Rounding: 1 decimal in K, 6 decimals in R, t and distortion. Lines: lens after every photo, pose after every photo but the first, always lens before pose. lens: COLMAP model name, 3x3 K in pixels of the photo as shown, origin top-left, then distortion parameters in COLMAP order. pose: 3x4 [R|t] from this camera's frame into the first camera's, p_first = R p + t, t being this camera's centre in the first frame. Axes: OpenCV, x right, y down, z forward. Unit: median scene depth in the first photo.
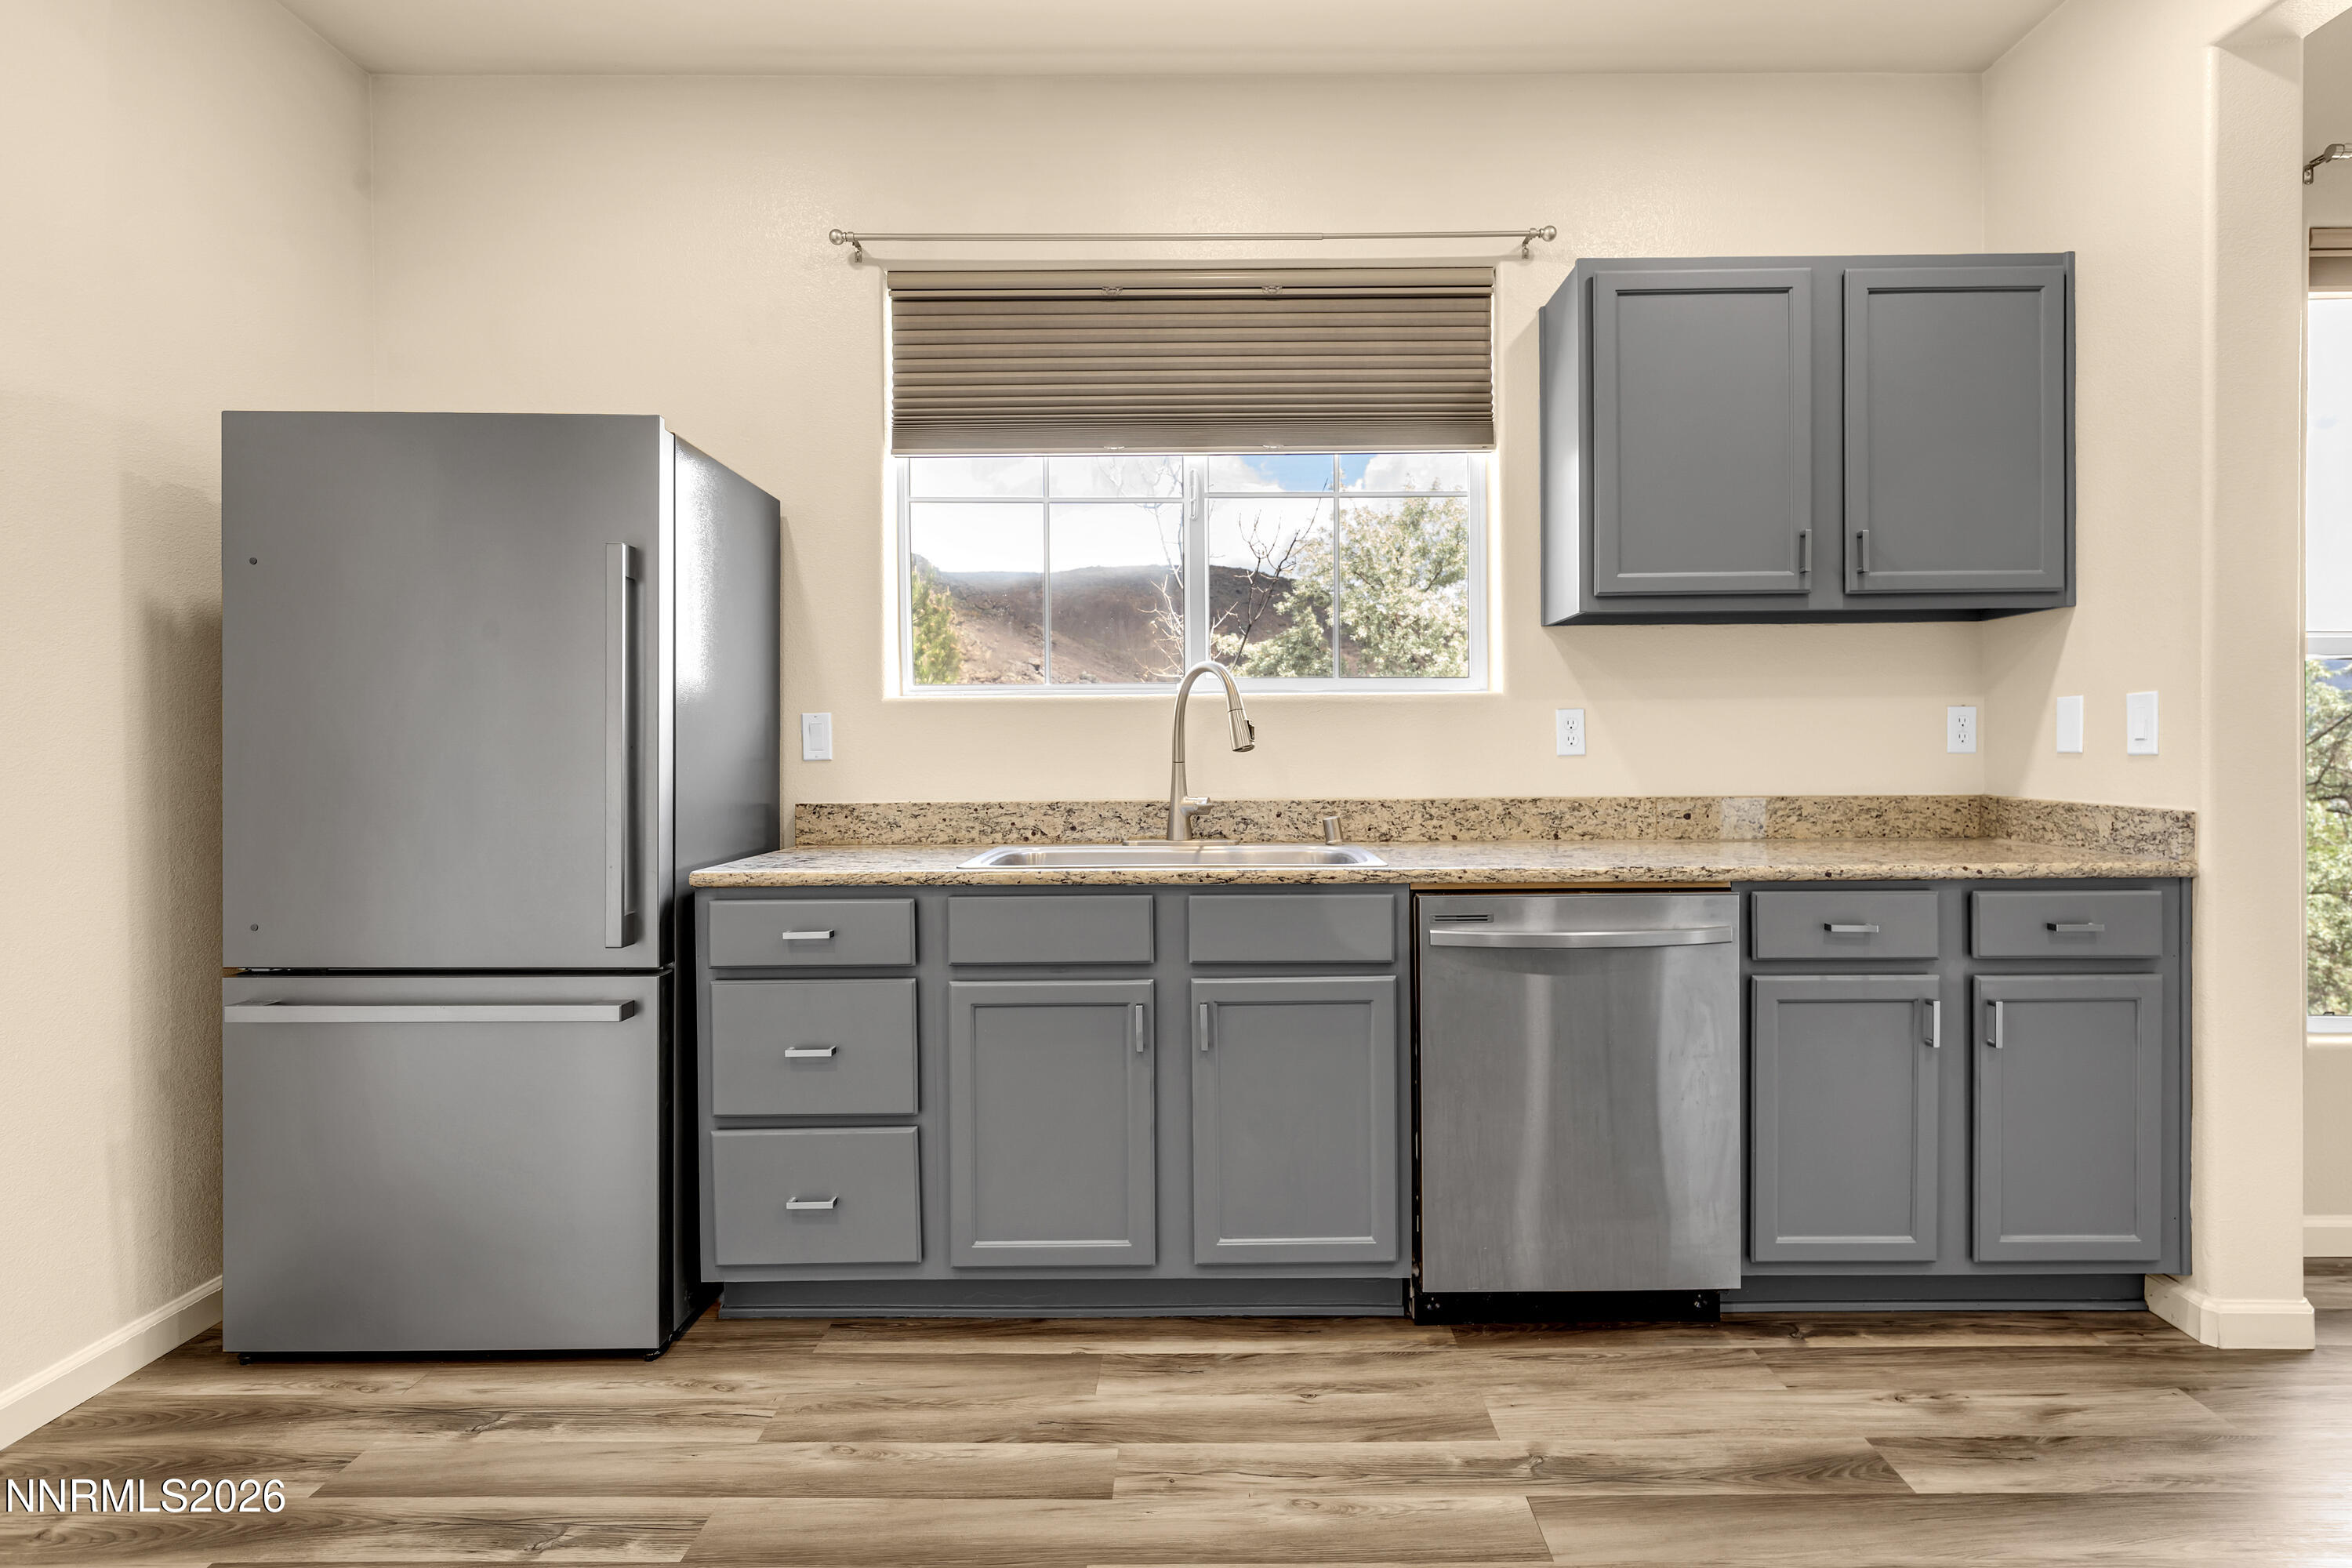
lens RADIAL K [[1260.6, 0, 1180.3], [0, 1260.6, 762.9], [0, 0, 1]] dist [0.001296, 0.000311]
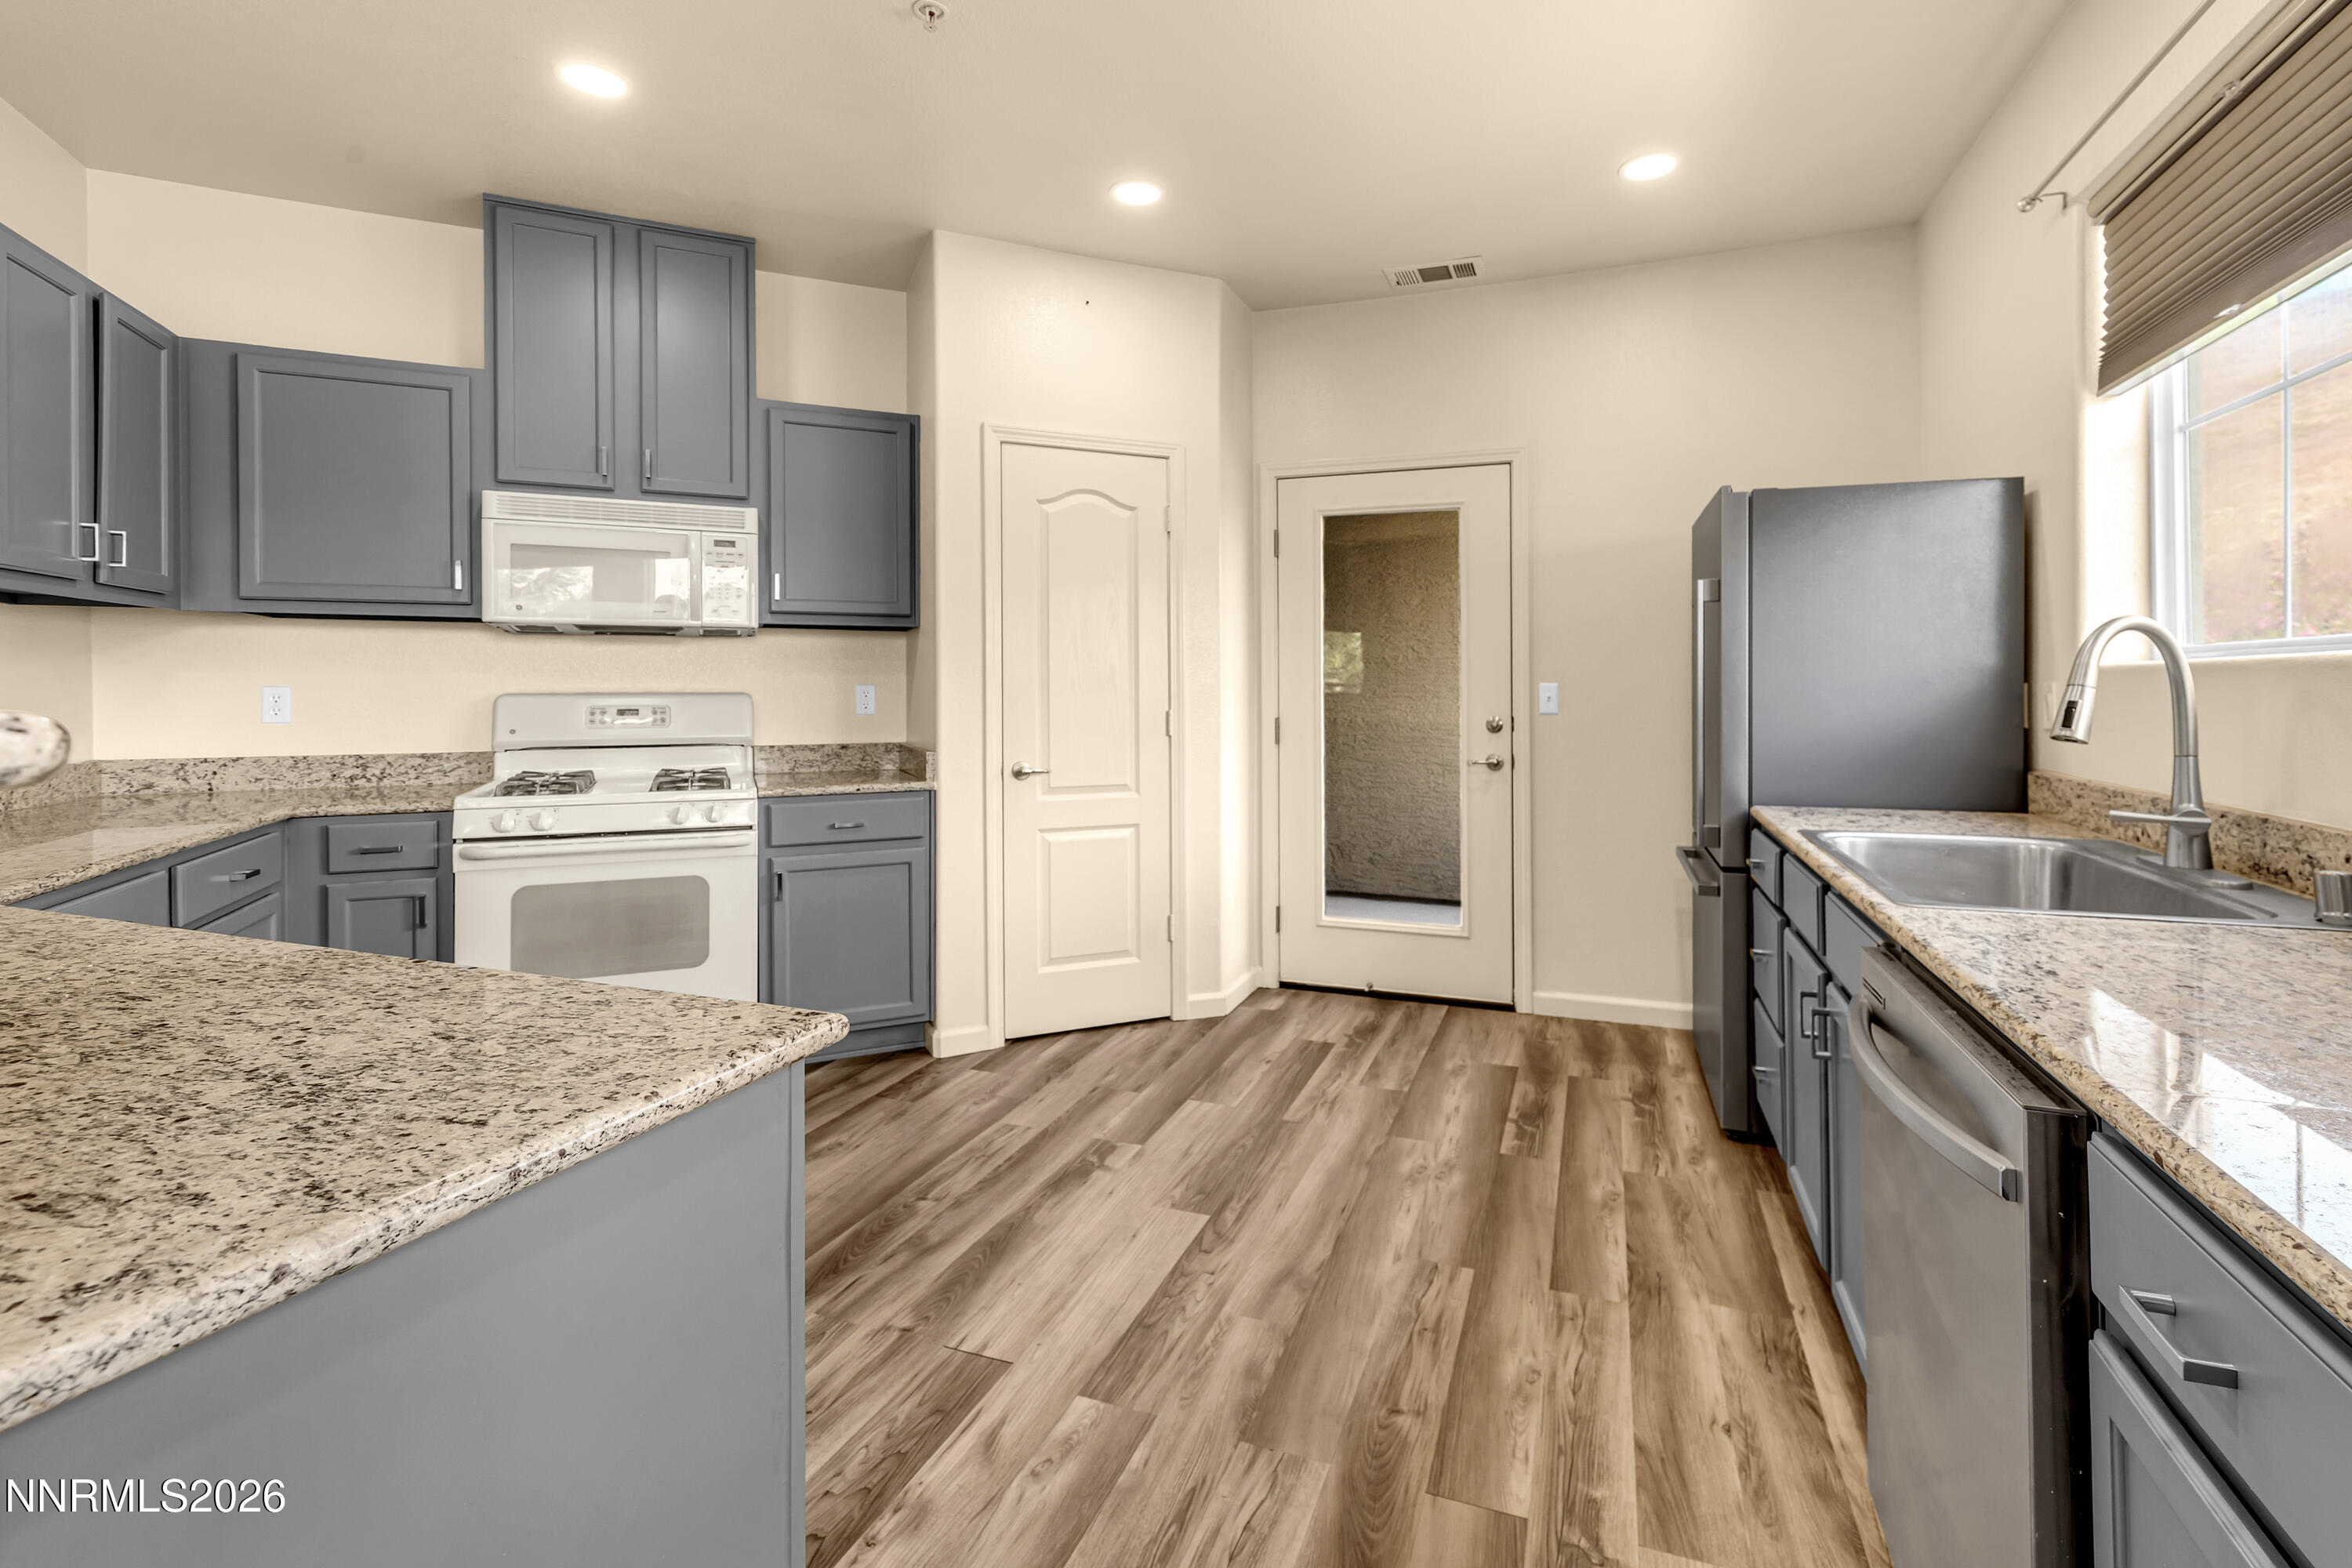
lens RADIAL K [[1050.2, 0, 1198.5], [0, 1050.2, 673.6], [0, 0, 1]] dist [0.002113, 0.000520]
pose [[-0.355161, 0.000745, -0.934805, 1.015153], [0.001643, 0.999999, 0.000173, -0.063647], [0.934804, -0.001474, -0.355162, 0.951743]]
